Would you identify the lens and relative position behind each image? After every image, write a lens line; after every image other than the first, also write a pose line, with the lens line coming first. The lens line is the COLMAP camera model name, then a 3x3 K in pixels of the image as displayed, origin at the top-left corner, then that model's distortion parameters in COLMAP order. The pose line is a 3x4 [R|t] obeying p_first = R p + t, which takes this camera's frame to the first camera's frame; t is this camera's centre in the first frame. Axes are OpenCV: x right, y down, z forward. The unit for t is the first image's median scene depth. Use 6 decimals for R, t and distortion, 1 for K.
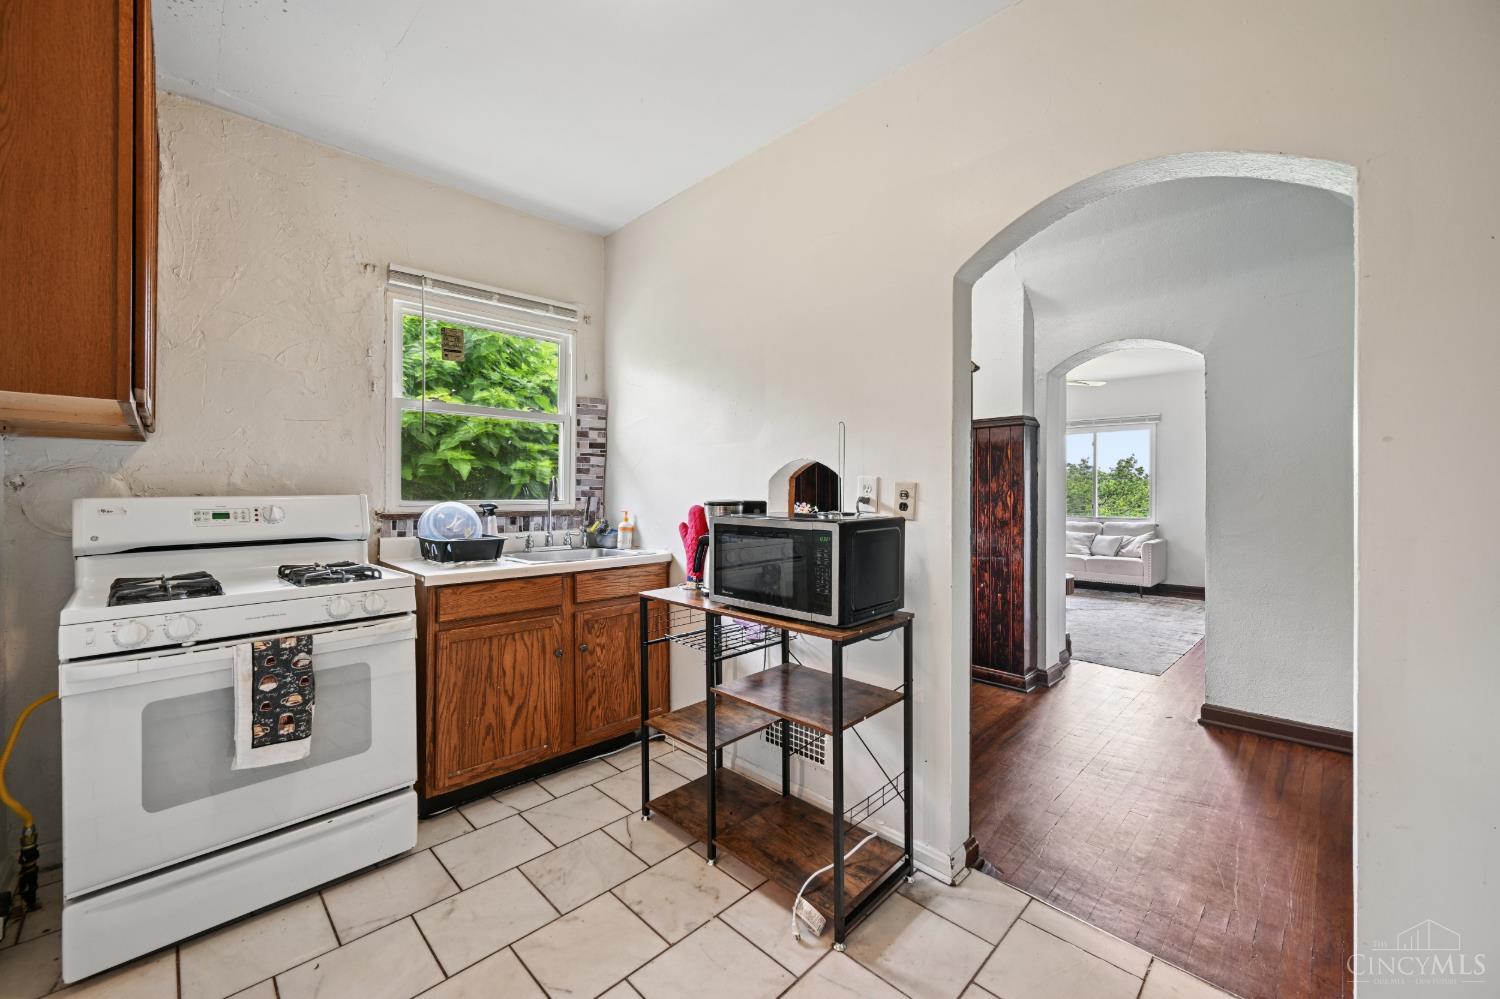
lens RADIAL K [[590.8, 0, 747.9], [0, 590.8, 495.4], [0, 0, 1]] dist [-0.000382, 0.000240]
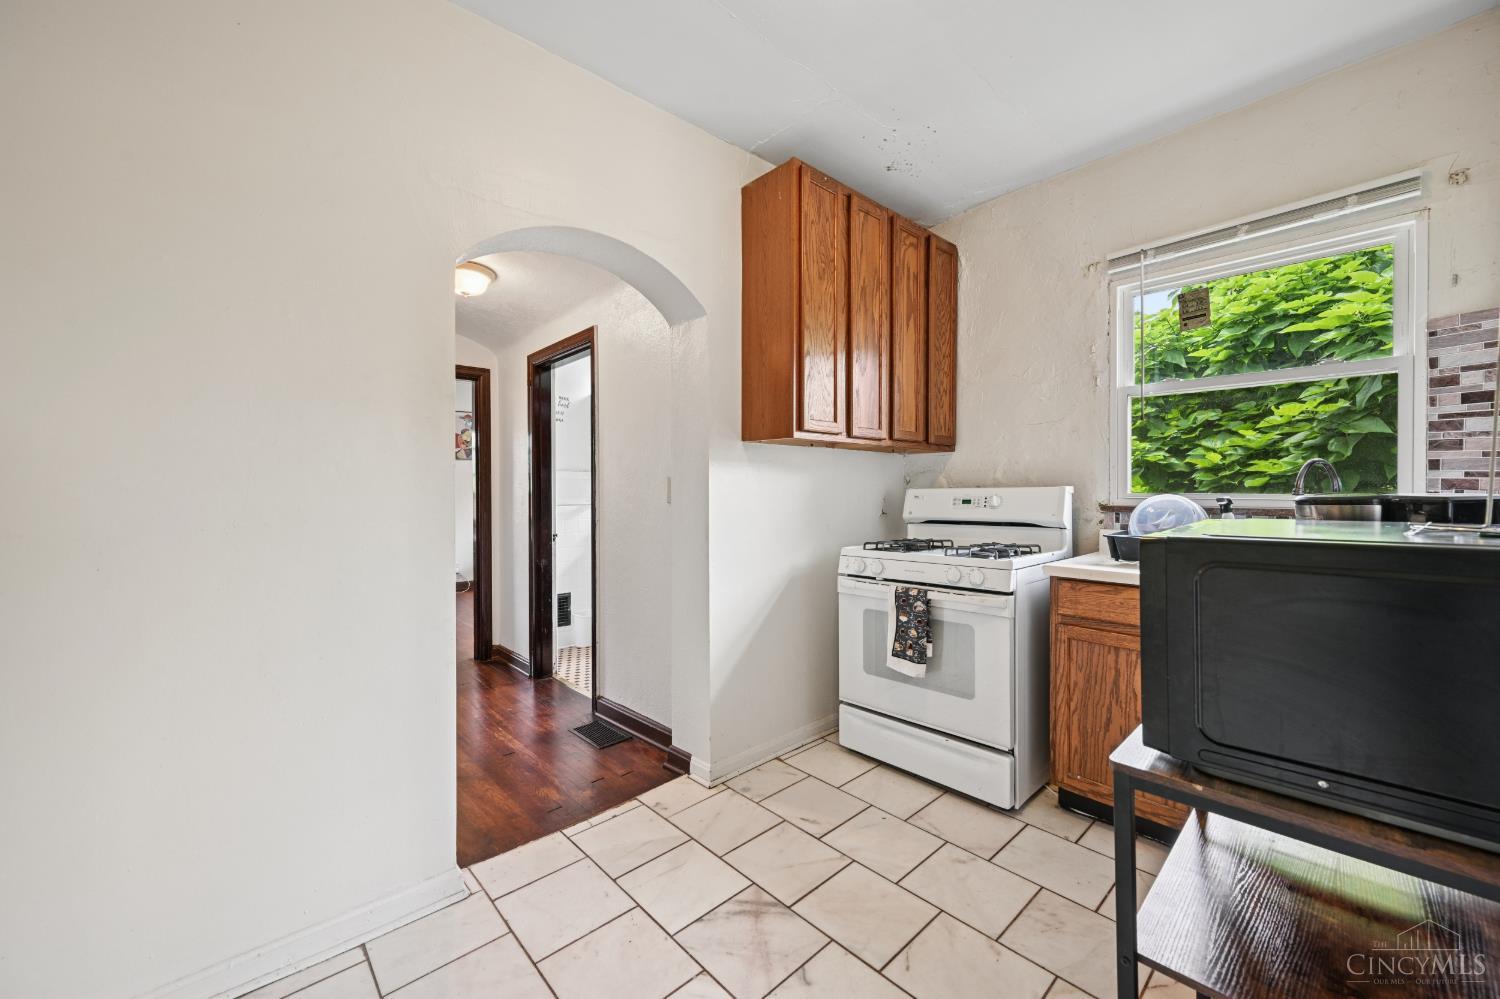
lens RADIAL K [[590.8, 0, 752.6], [0, 590.8, 494.6], [0, 0, 1]] dist [-0.000382, 0.000240]
pose [[-0.039051, 0.008837, -0.999198, 0.462647], [-0.002617, 0.999957, 0.008946, 0.005589], [0.999234, 0.002964, -0.039026, 0.491499]]
